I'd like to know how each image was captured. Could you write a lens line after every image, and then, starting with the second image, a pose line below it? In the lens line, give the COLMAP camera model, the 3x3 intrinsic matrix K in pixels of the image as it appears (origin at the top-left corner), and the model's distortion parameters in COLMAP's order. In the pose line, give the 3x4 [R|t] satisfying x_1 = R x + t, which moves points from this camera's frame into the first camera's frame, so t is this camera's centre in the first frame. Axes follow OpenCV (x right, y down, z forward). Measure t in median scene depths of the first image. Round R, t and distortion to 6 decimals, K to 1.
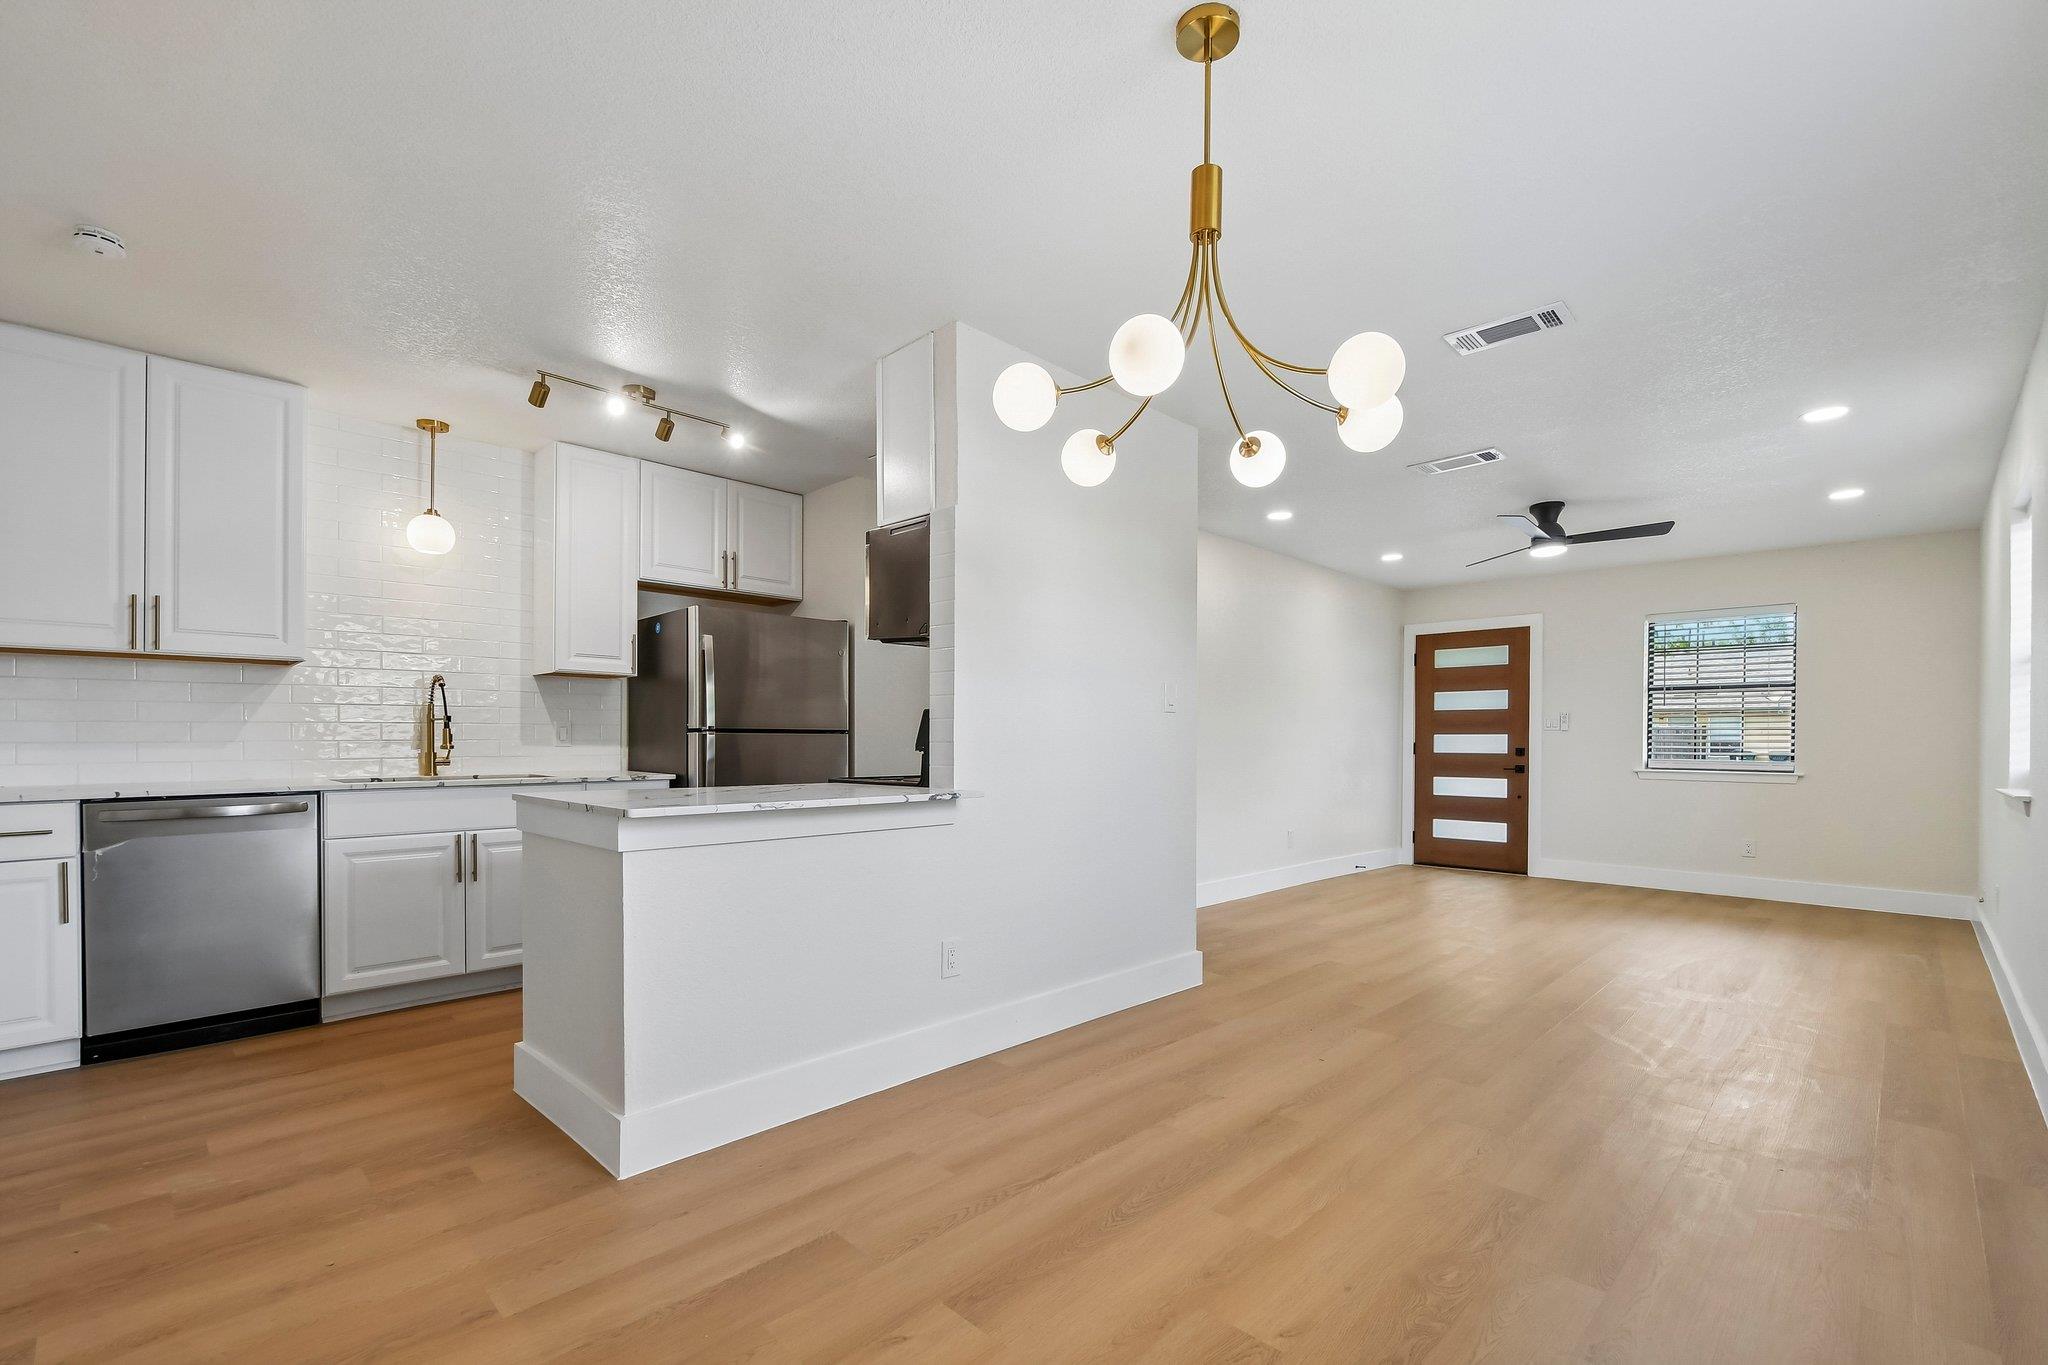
lens RADIAL K [[899.6, 0, 1021.8], [0, 899.6, 745.9], [0, 0, 1]] dist [0.003105, -0.005223]
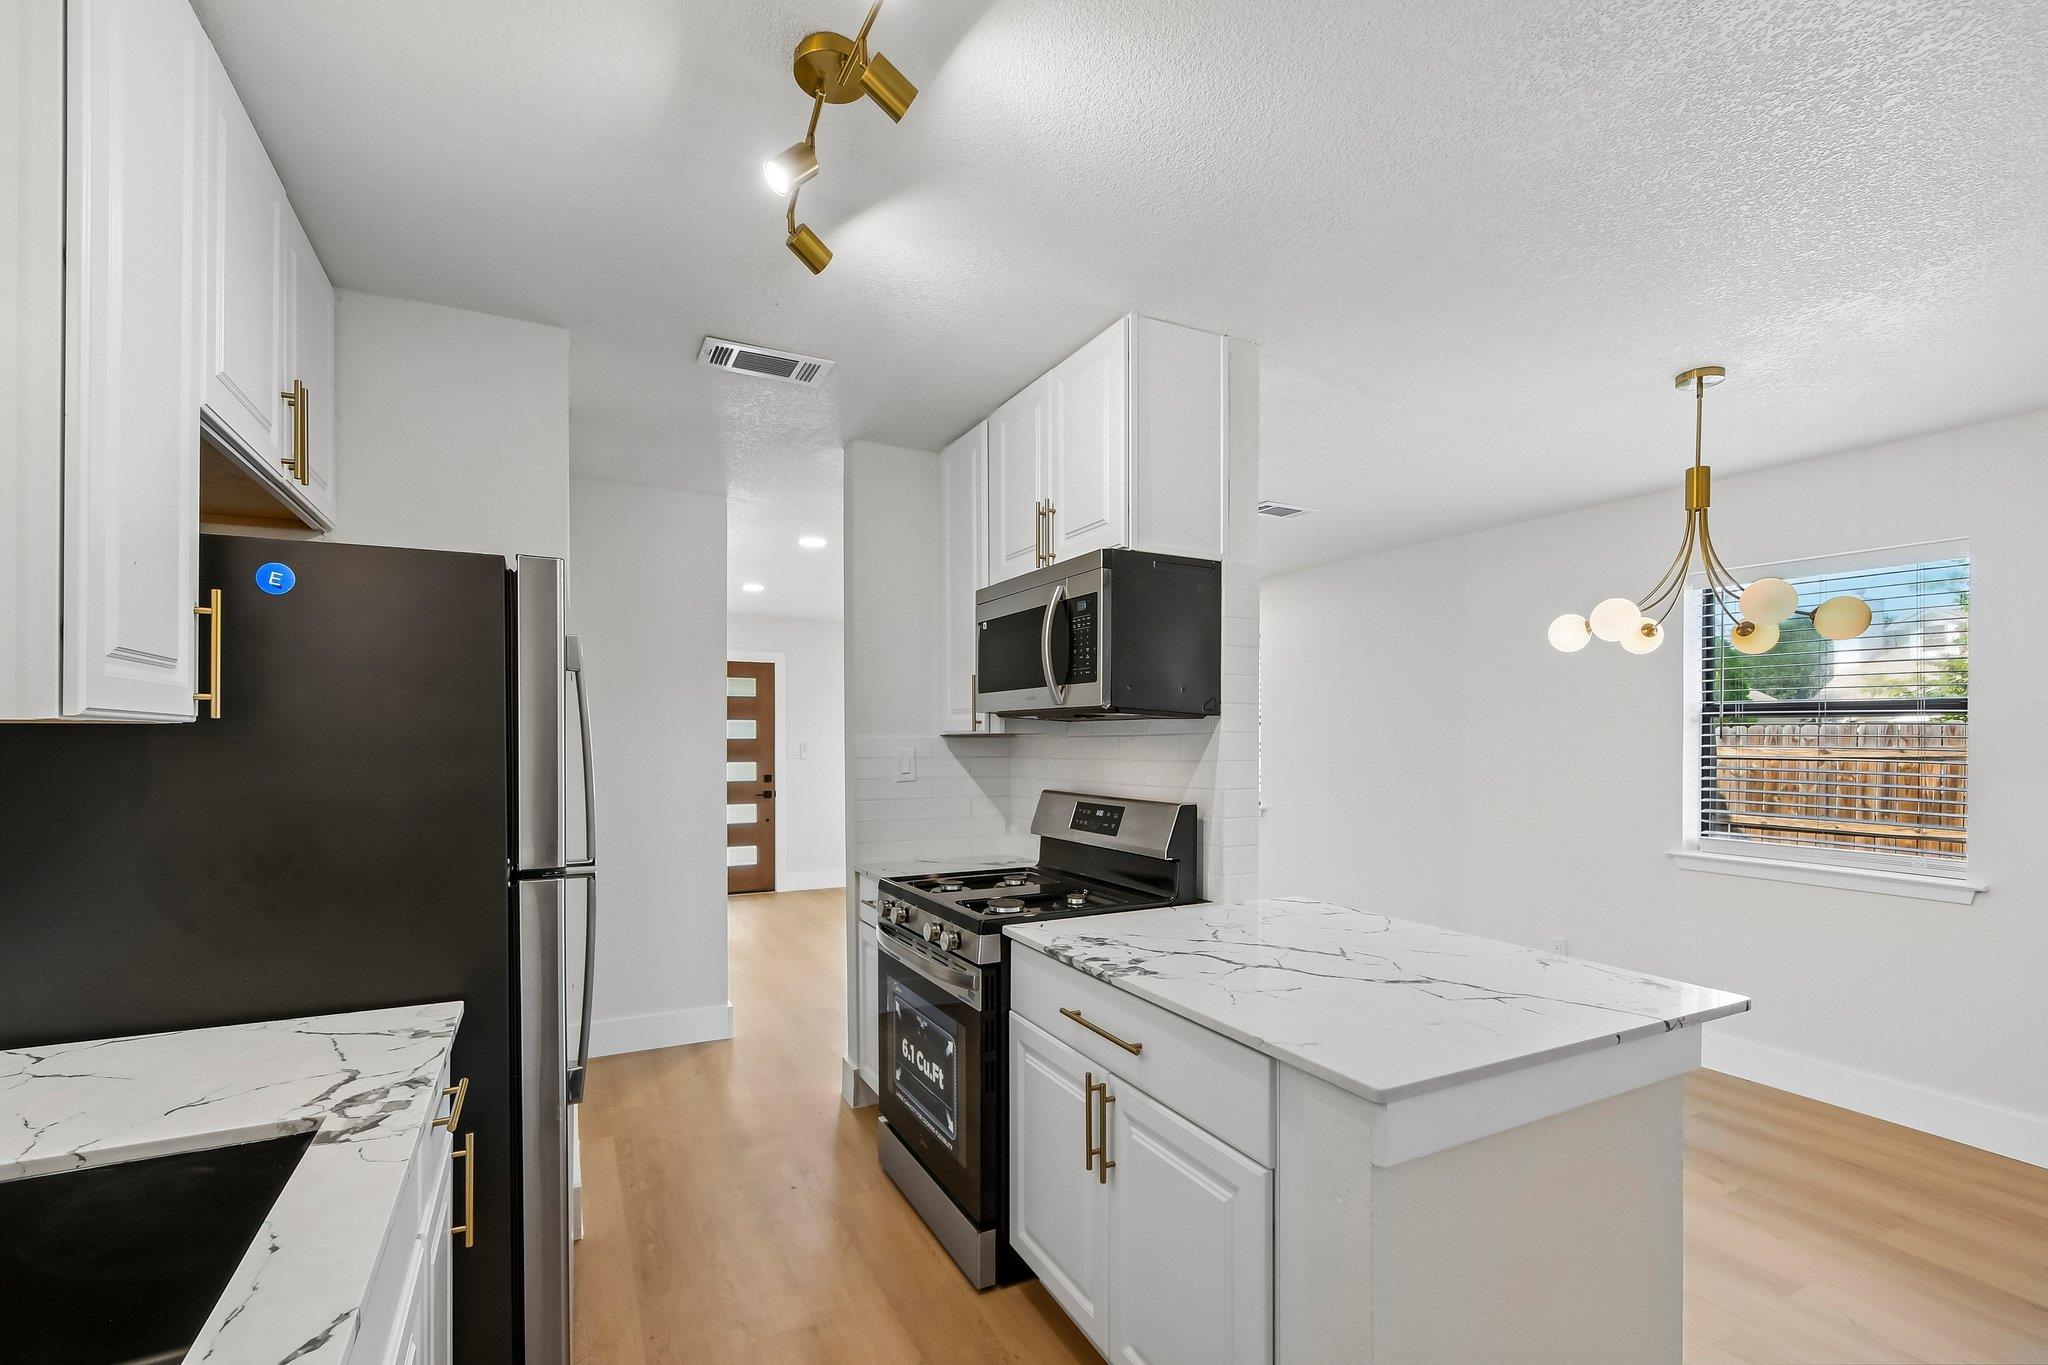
lens RADIAL K [[898.2, 0, 1026.2], [0, 898.2, 731.0], [0, 0, 1]] dist [0.001548, -0.000023]
pose [[0.306256, 0.002220, 0.951946, -0.659702], [0.008209, 0.999954, -0.004973, -0.074595], [-0.951914, 0.009338, 0.306224, 0.664813]]
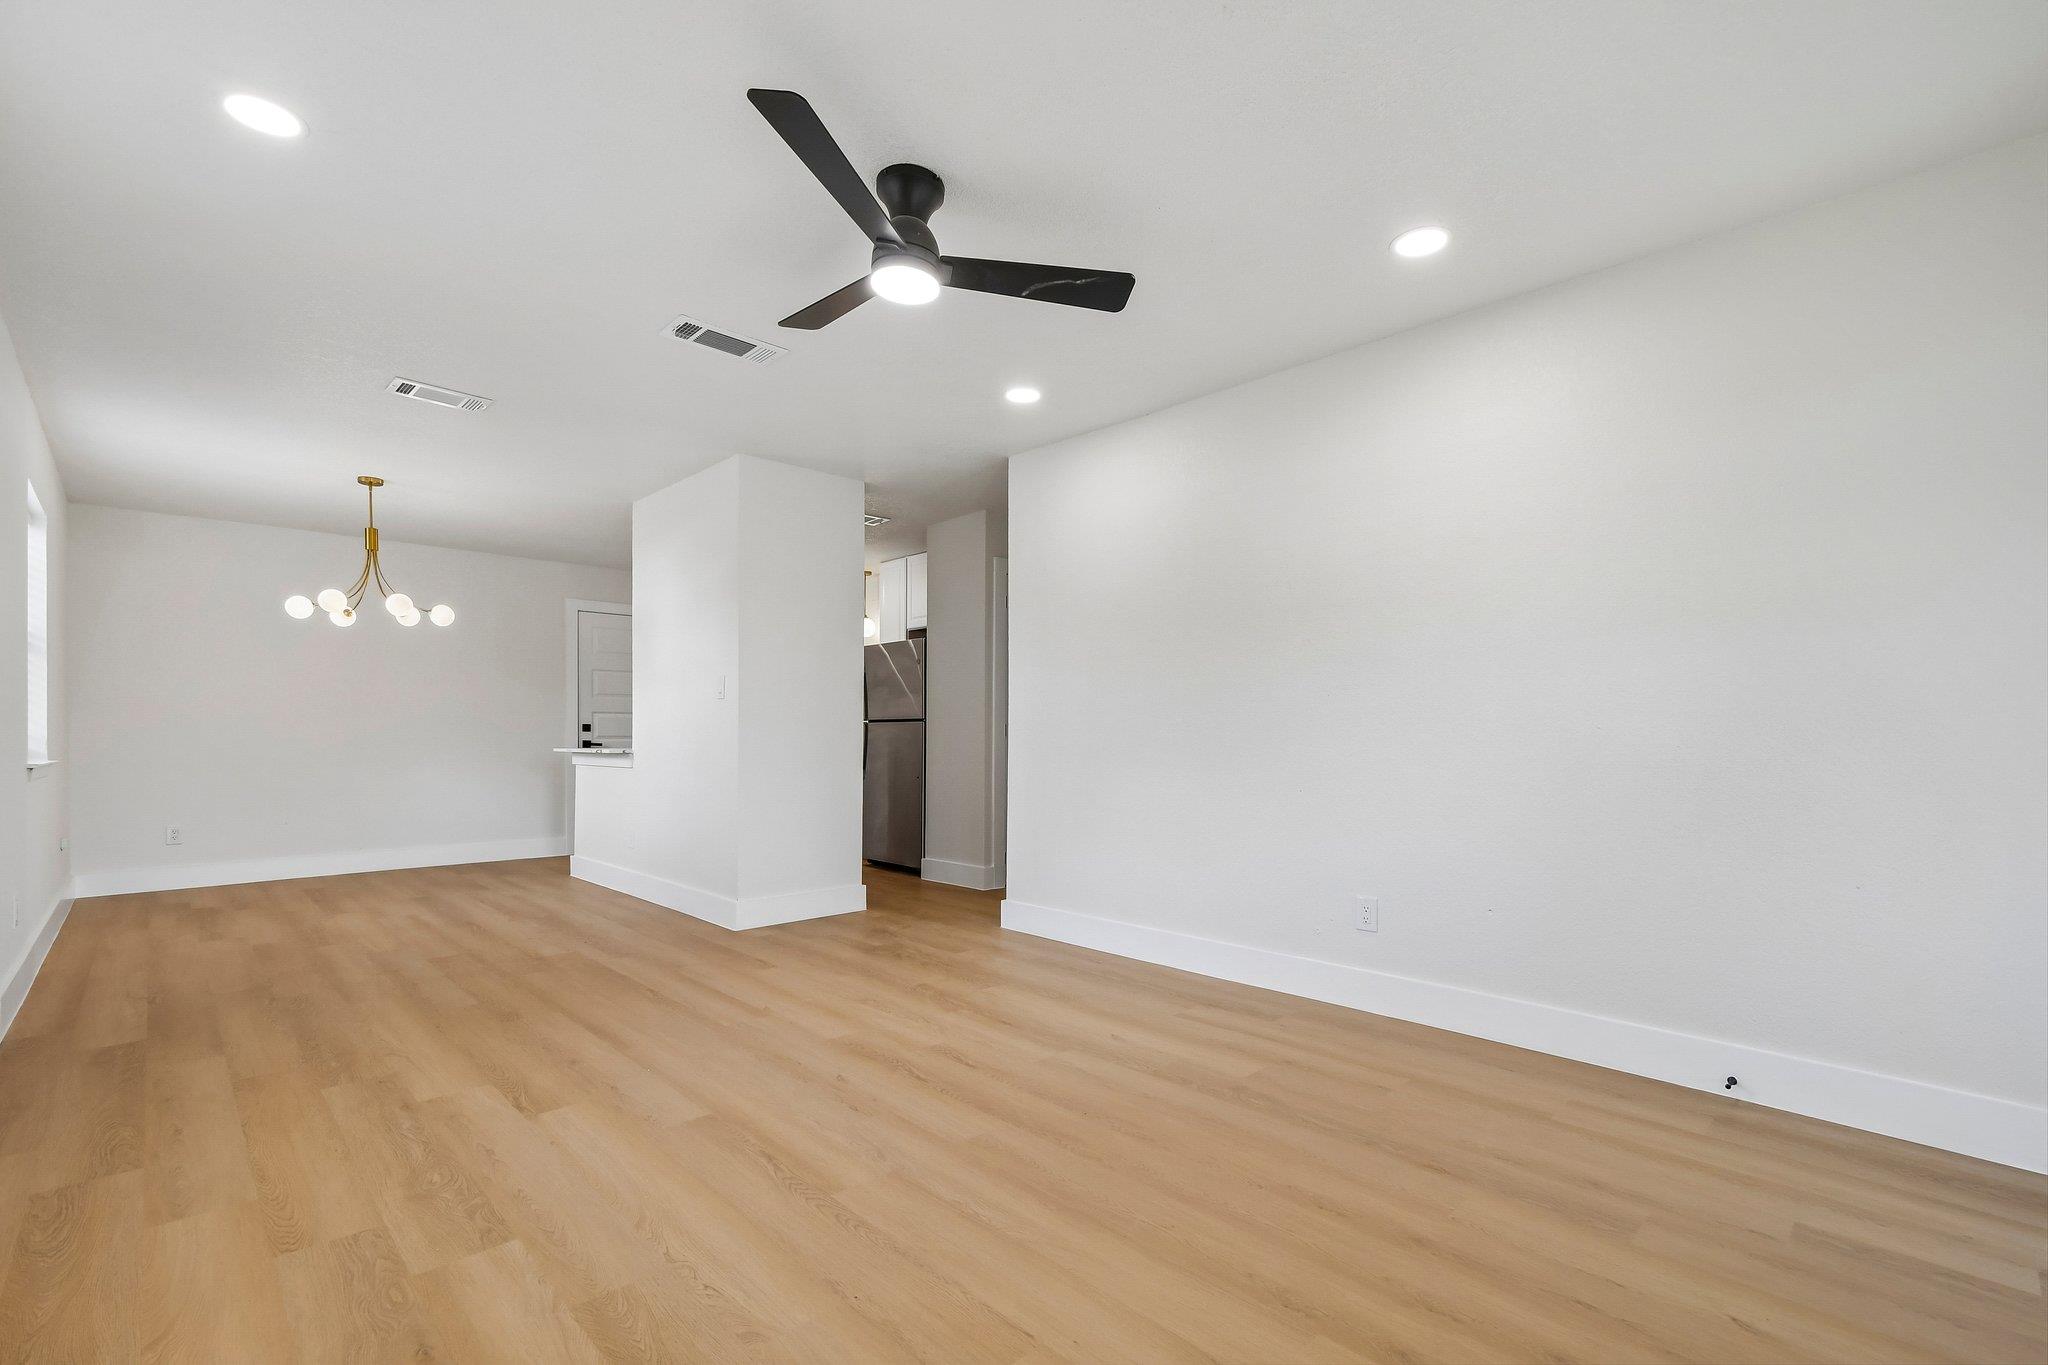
lens RADIAL K [[899.6, 0, 1021.8], [0, 899.6, 745.9], [0, 0, 1]] dist [0.003105, -0.005223]
pose [[-0.026878, 0.005138, -0.999626, 1.272231], [-0.008054, 0.999953, 0.005356, 0.016397], [0.999606, 0.008195, -0.026835, 1.318240]]
